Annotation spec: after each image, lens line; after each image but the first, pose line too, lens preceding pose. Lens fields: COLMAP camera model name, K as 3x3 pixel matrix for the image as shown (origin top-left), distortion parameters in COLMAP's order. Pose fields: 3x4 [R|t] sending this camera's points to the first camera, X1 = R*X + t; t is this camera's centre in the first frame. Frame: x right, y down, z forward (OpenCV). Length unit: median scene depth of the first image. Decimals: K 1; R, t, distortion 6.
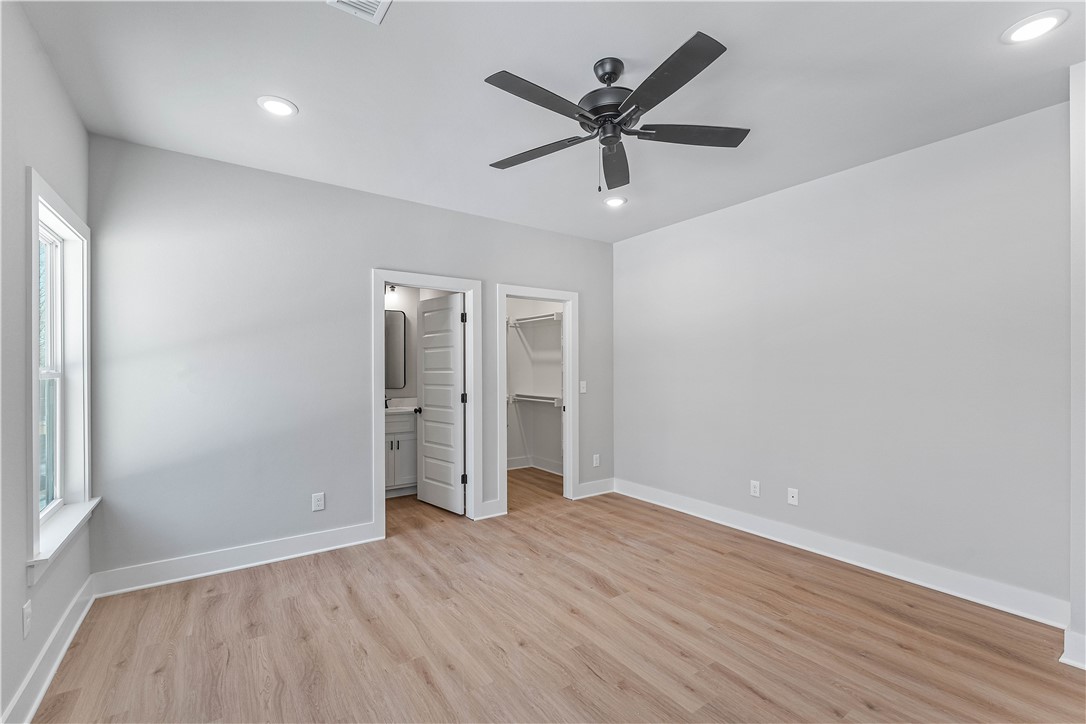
lens RADIAL K [[477.7, 0, 544.8], [0, 477.7, 366.6], [0, 0, 1]] dist [-0.002979, 0.000750]
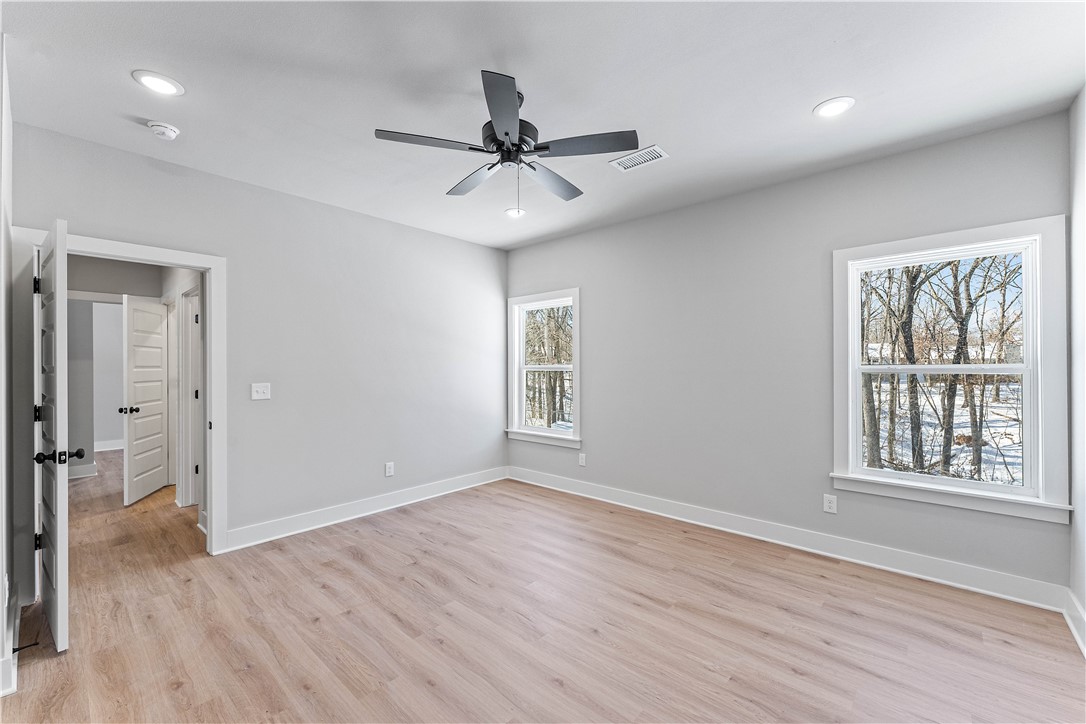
lens RADIAL K [[454.3, 0, 551.8], [0, 454.3, 358.2], [0, 0, 1]] dist [-0.000519, 0.000409]
pose [[-0.971052, -0.000114, -0.238869, 0.195888], [0.002857, 0.999923, -0.012091, -0.001367], [0.238852, -0.012423, -0.970977, 1.360249]]
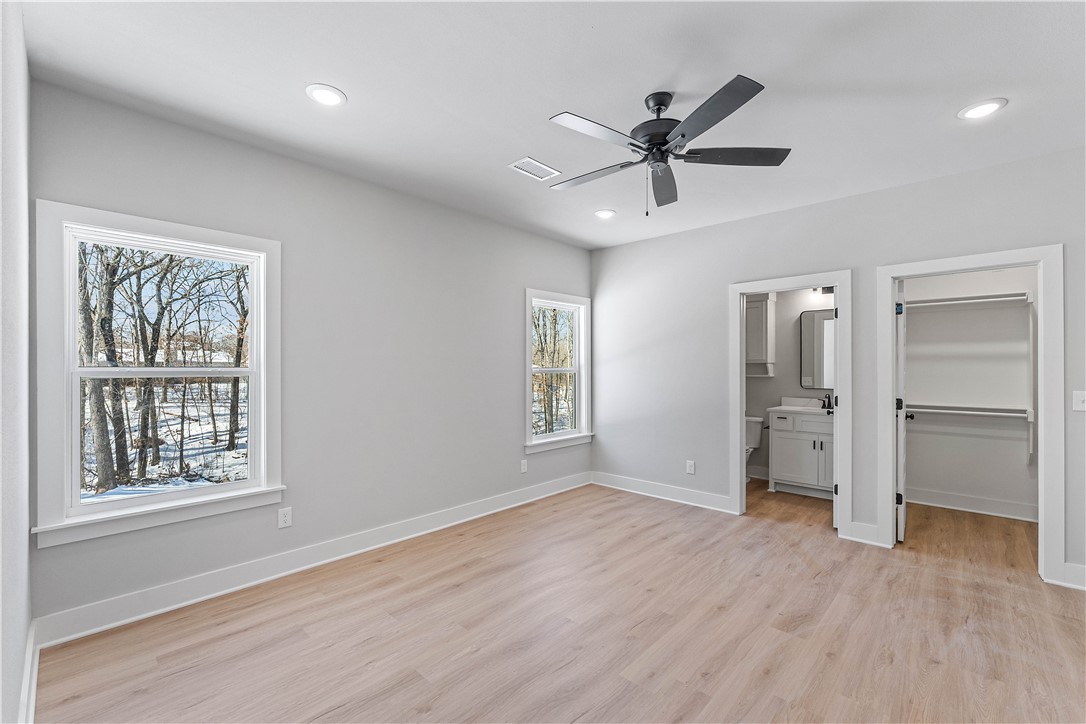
lens RADIAL K [[454.3, 0, 545.0], [0, 454.3, 366.9], [0, 0, 1]] dist [-0.000519, 0.000409]
pose [[0.213726, 0.000873, -0.976893, 0.737203], [-0.003666, 0.999993, 0.000091, -0.001856], [0.976887, 0.003562, 0.213727, 0.334141]]
